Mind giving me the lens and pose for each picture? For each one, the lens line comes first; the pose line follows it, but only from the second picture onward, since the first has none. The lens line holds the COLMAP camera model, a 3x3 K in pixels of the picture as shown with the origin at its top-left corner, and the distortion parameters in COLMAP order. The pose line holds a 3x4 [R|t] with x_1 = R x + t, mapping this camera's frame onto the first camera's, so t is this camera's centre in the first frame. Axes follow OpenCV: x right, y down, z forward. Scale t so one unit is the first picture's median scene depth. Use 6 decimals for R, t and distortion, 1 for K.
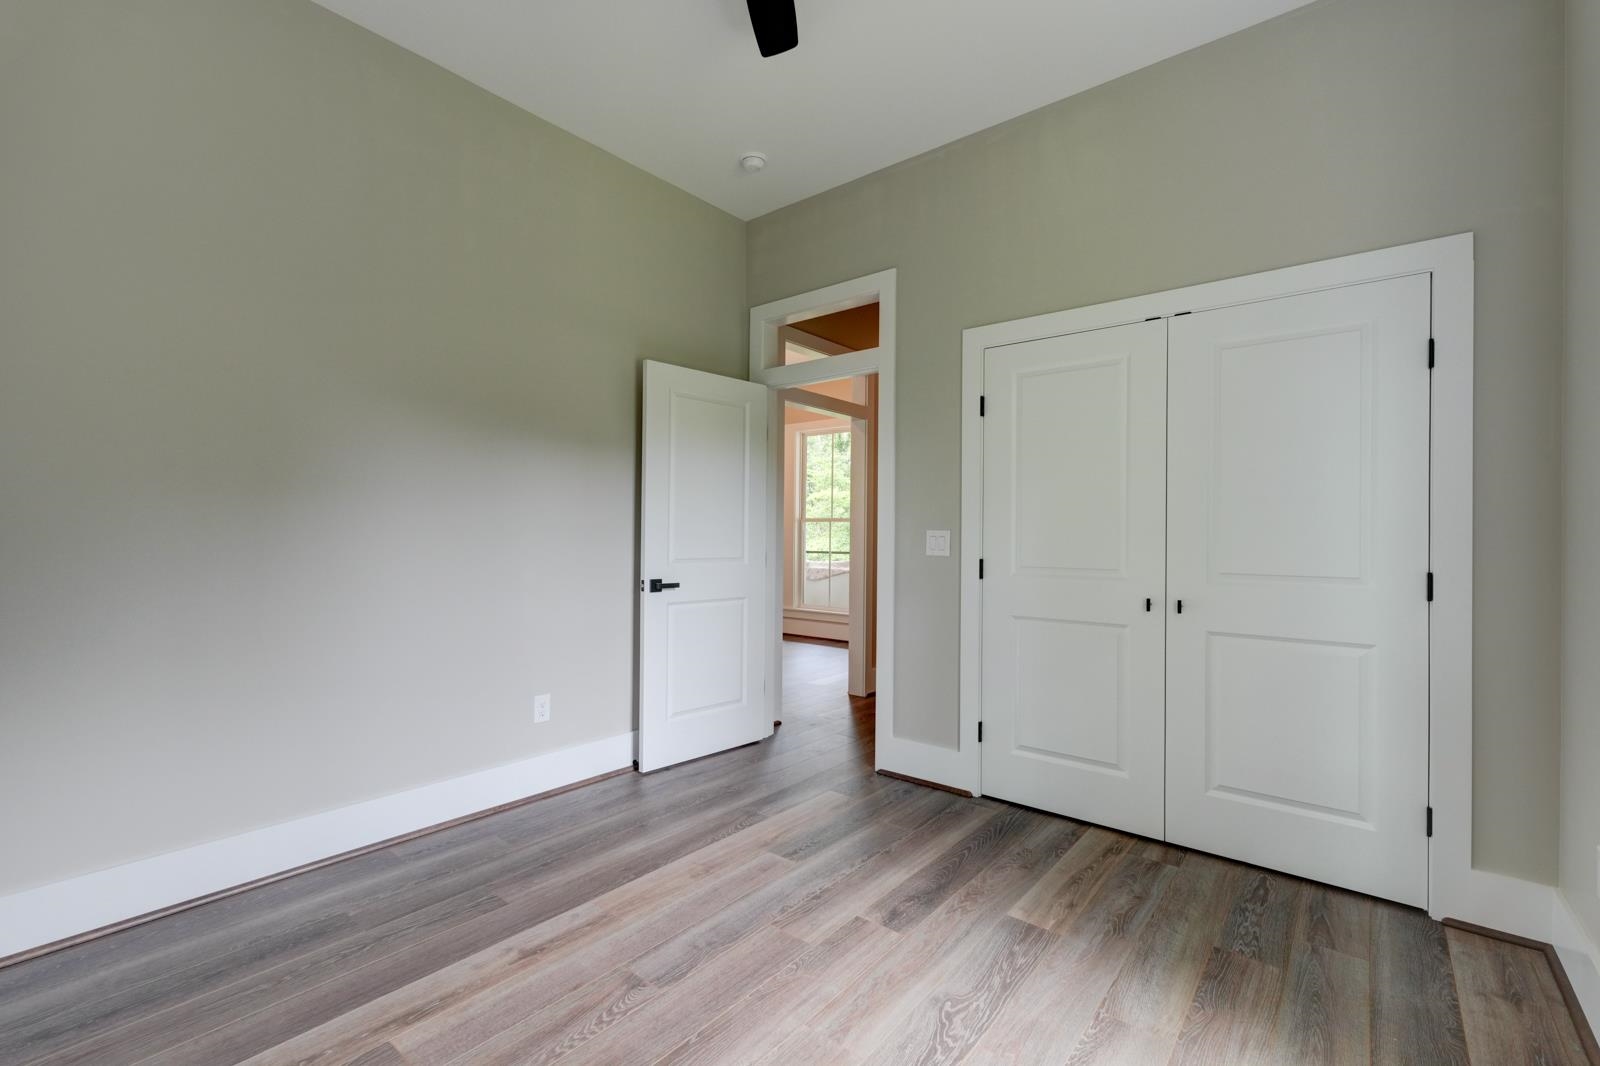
lens RADIAL K [[707.9, 0, 800.0], [0, 707.9, 533.0], [0, 0, 1]] dist [0.000159, 0.000209]
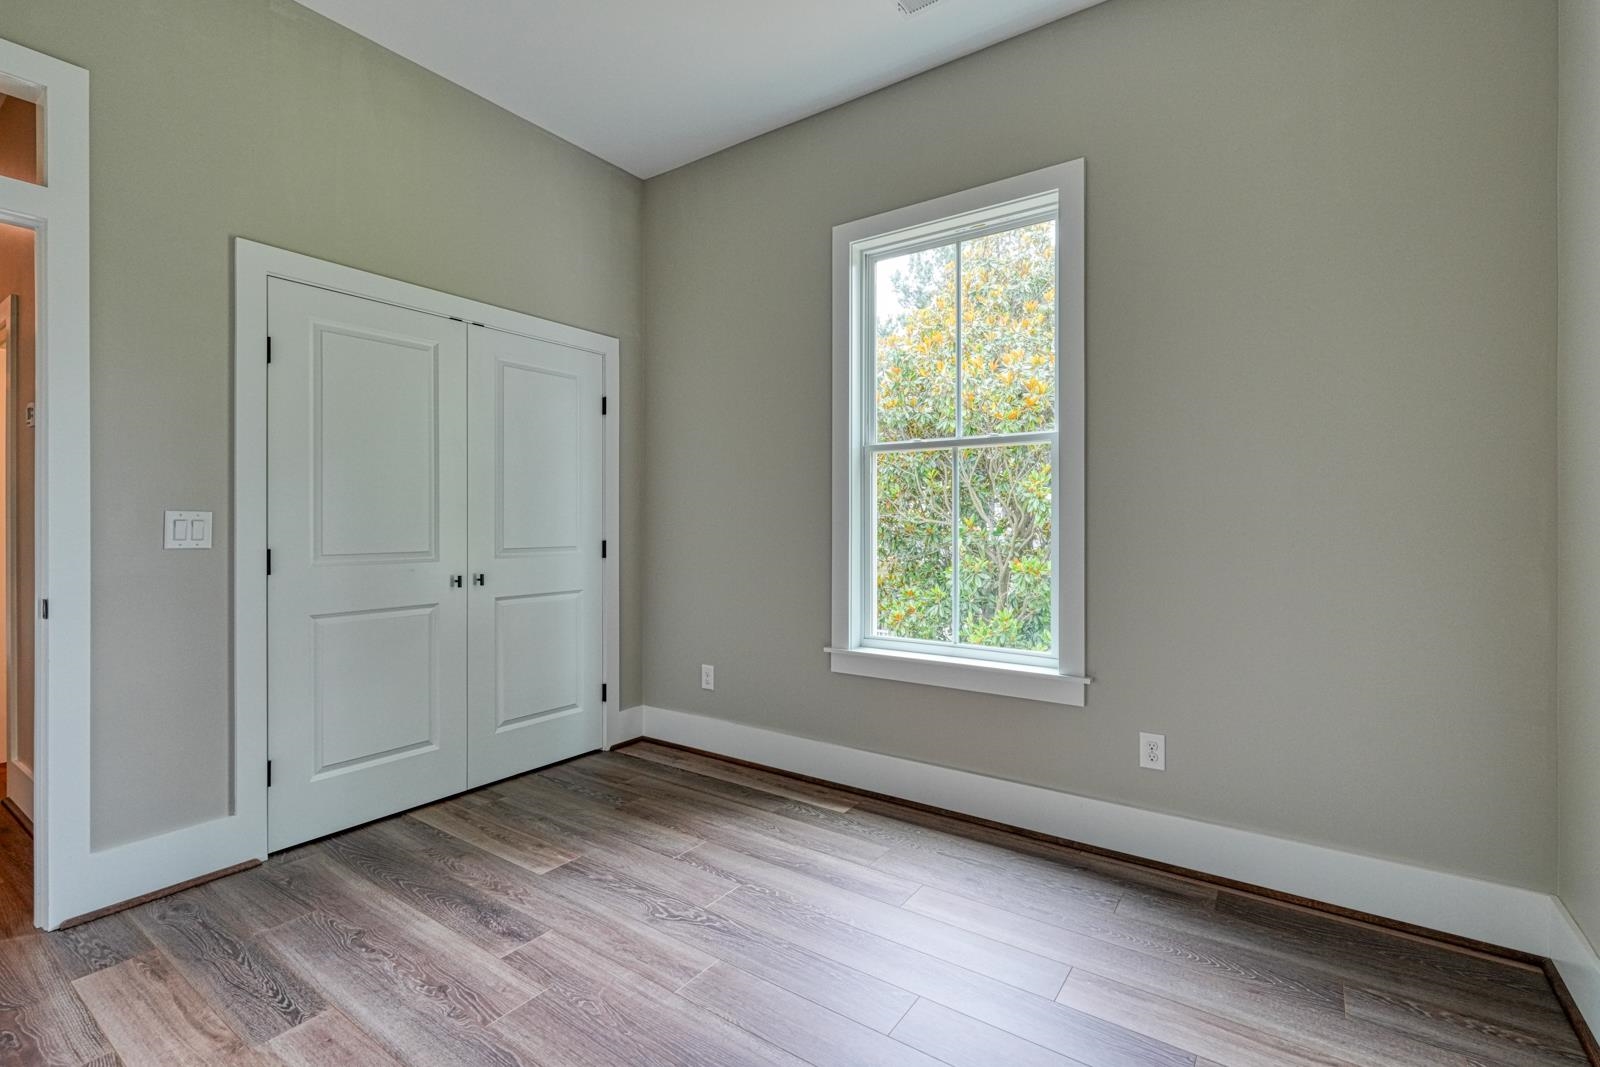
lens RADIAL K [[707.9, 0, 800.0], [0, 707.9, 533.5], [0, 0, 1]] dist [0.000159, 0.000209]
pose [[-0.073226, -0.024967, 0.997003, -0.704672], [-0.003117, 0.999687, 0.024806, -0.001567], [-0.997310, -0.001291, -0.073281, 0.617410]]
